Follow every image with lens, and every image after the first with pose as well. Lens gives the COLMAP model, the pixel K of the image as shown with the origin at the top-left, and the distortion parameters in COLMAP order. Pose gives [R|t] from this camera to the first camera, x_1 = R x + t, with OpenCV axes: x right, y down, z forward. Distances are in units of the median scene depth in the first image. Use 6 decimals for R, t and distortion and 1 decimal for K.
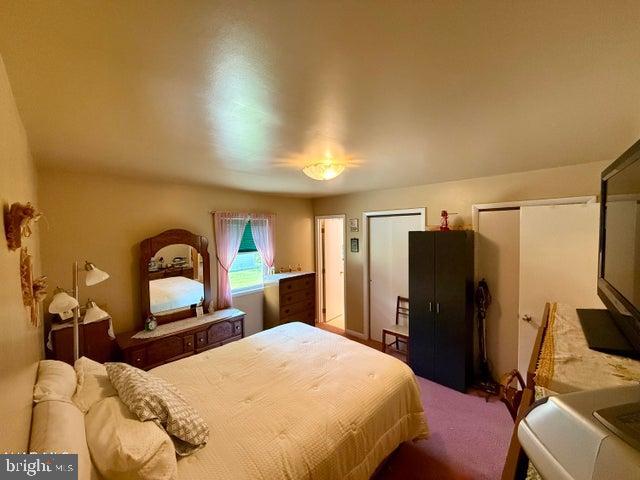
lens RADIAL K [[254.3, 0, 318.4], [0, 254.3, 241.0], [0, 0, 1]] dist [-0.001434, -0.000195]
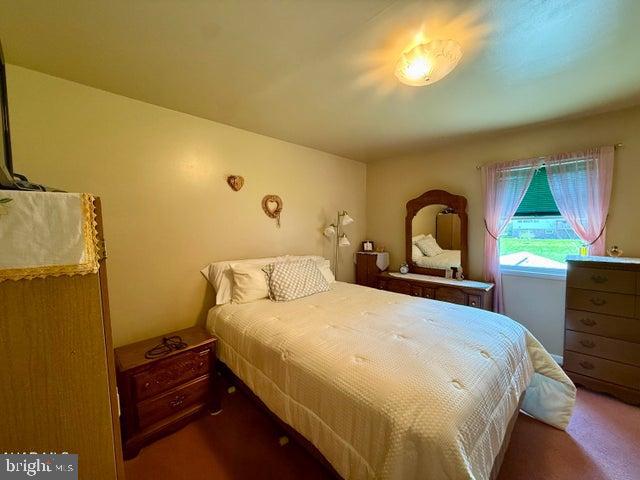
lens RADIAL K [[254.3, 0, 319.0], [0, 254.3, 240.7], [0, 0, 1]] dist [-0.001434, -0.000195]
pose [[-0.023118, 0.070944, -0.997212, 0.463132], [-0.034373, 0.996833, 0.071714, 0.090777], [0.999142, 0.035935, -0.020606, 0.478525]]
